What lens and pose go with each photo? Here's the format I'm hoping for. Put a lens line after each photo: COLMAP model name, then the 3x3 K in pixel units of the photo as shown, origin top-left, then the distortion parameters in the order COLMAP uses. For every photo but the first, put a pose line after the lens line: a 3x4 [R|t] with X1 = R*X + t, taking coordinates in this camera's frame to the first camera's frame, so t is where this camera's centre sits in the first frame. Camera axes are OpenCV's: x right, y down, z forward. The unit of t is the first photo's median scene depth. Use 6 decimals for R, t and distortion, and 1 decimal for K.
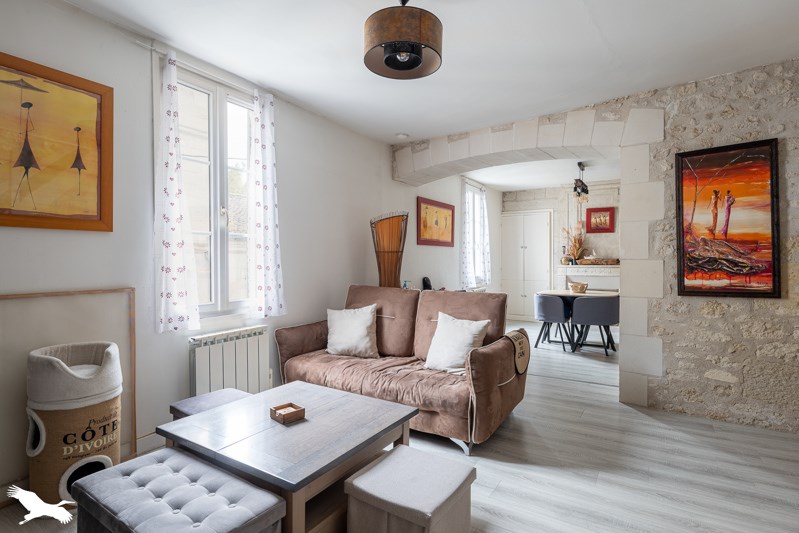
lens RADIAL K [[413.0, 0, 399.5], [0, 413.0, 266.5], [0, 0, 1]] dist [-0.042526, -0.000519]
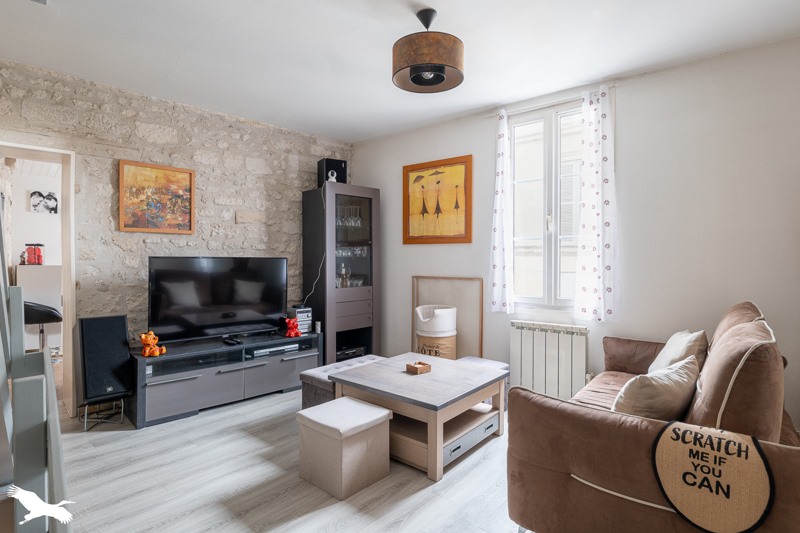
lens RADIAL K [[386.1, 0, 400.0], [0, 386.1, 266.5], [0, 0, 1]] dist [0.000015, -0.000090]
pose [[-0.148185, 0.010862, -0.988900, 0.675184], [-0.028654, 0.999473, 0.015272, -0.004150], [0.988545, 0.030599, -0.147795, 0.724263]]
